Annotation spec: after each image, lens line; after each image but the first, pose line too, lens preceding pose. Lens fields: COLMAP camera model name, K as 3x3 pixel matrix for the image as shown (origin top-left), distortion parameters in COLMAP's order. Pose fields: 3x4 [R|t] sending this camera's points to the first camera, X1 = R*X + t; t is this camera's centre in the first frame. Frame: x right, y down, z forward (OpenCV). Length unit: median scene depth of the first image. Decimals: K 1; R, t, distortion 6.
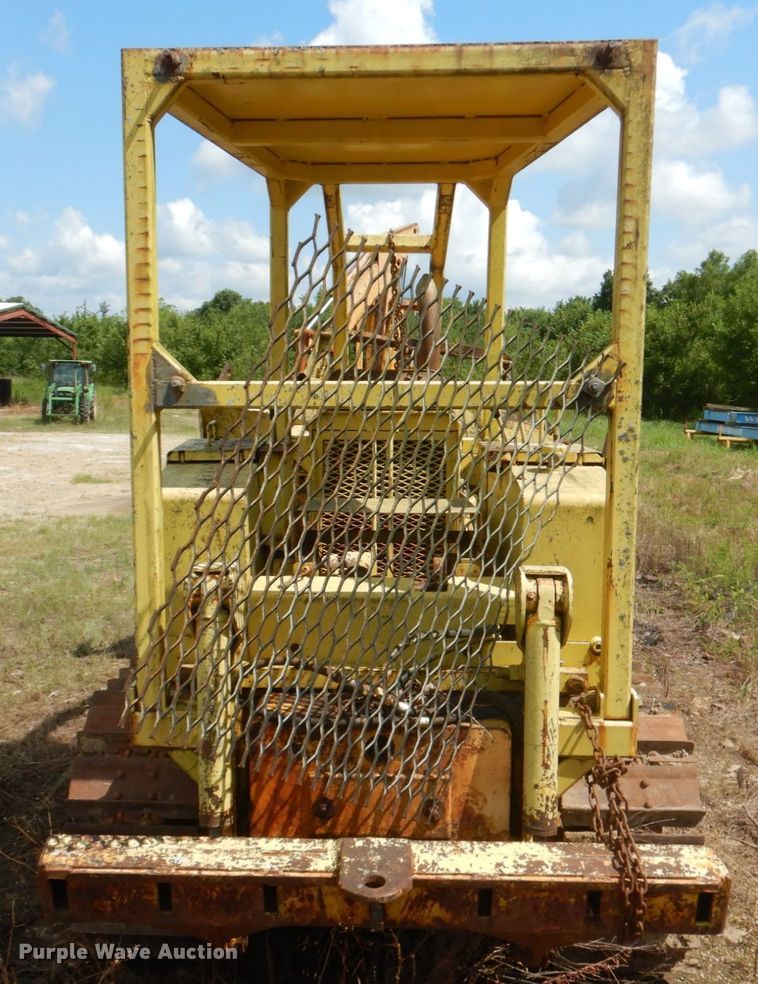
lens RADIAL K [[1130.8, 0, 378.6], [0, 1130.8, 528.3], [0, 0, 1]] dist [0.013007, 0.027208]
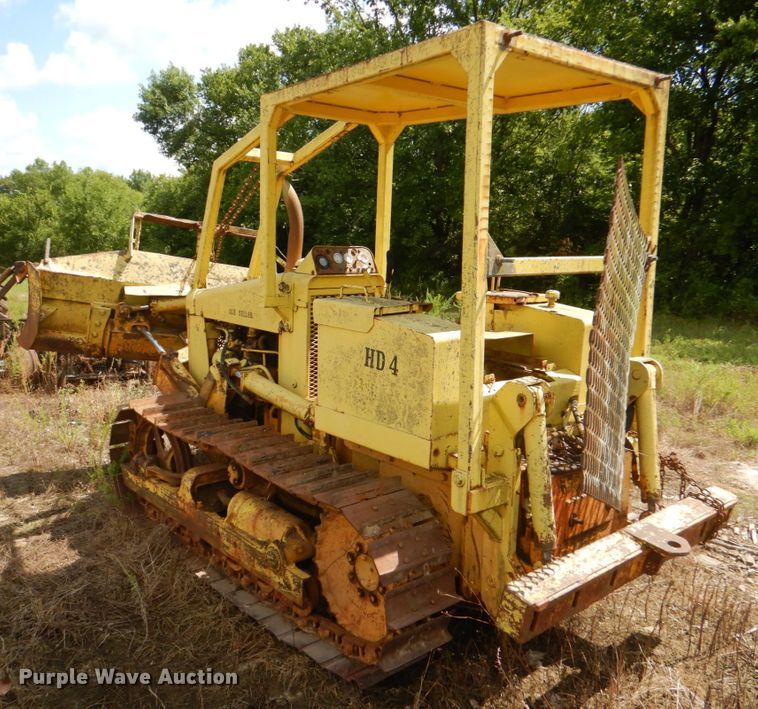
lens RADIAL K [[724.5, 0, 379.0], [0, 724.5, 354.5], [0, 0, 1]] dist [0.015996, 0.015557]
pose [[0.719383, -0.098801, 0.687551, -0.854051], [0.087277, 0.994845, 0.051642, -0.061693], [-0.689109, 0.022857, 0.724297, 0.392612]]
